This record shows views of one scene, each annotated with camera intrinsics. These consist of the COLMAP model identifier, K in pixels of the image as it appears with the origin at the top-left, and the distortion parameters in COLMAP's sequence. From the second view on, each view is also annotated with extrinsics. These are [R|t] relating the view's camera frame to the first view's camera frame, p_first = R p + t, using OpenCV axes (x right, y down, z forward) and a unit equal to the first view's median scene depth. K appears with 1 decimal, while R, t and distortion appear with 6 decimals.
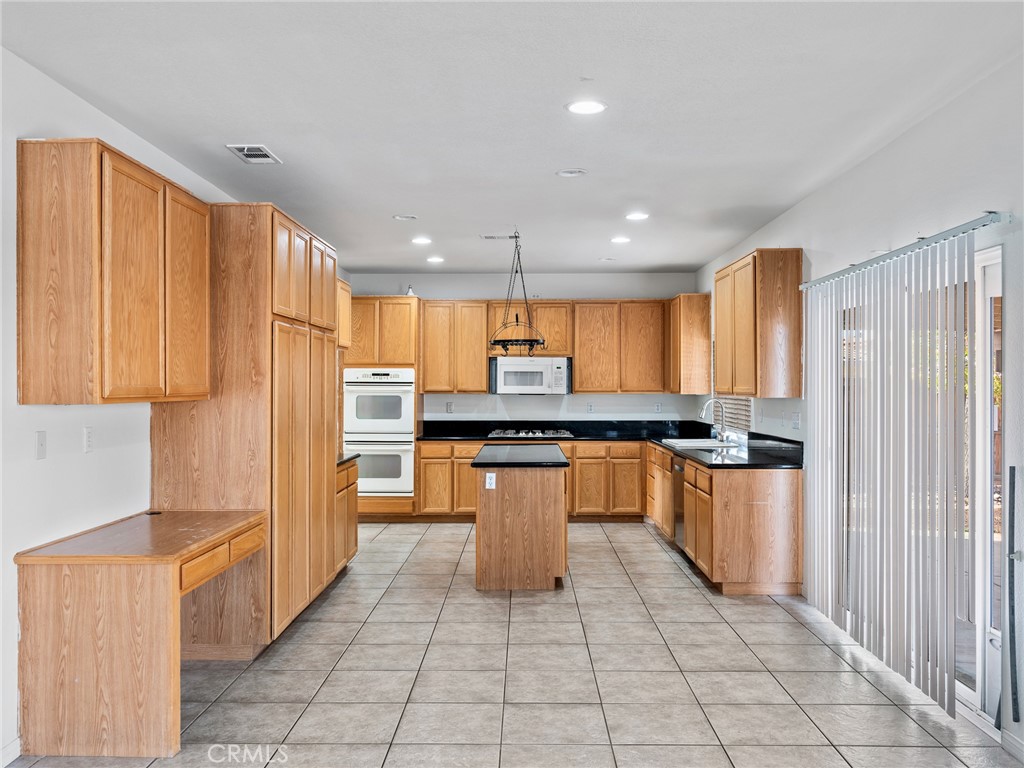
lens RADIAL K [[842.2, 0, 514.0], [0, 842.2, 385.7], [0, 0, 1]] dist [-0.003028, 0.001007]
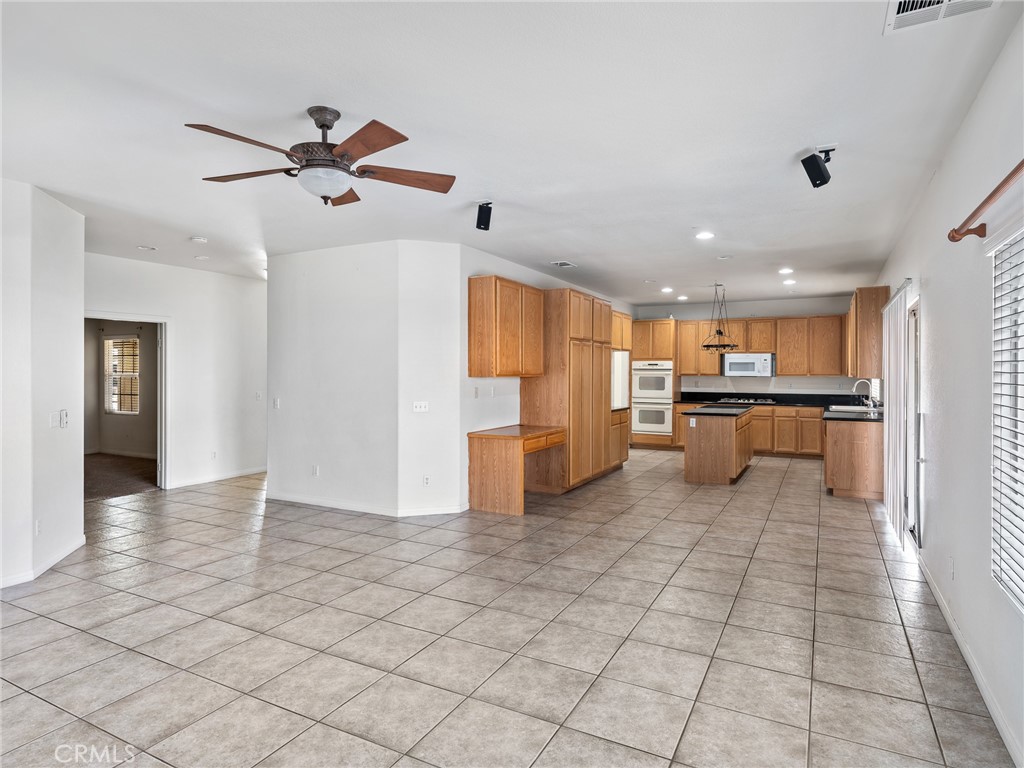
lens RADIAL K [[570.9, 0, 511.4], [0, 570.9, 378.7], [0, 0, 1]] dist [-0.000313, -0.000330]
pose [[0.888070, 0.007586, -0.459647, 0.199064], [-0.002106, 0.999920, 0.012433, 0.002750], [0.459704, -0.010074, 0.888015, -0.298215]]
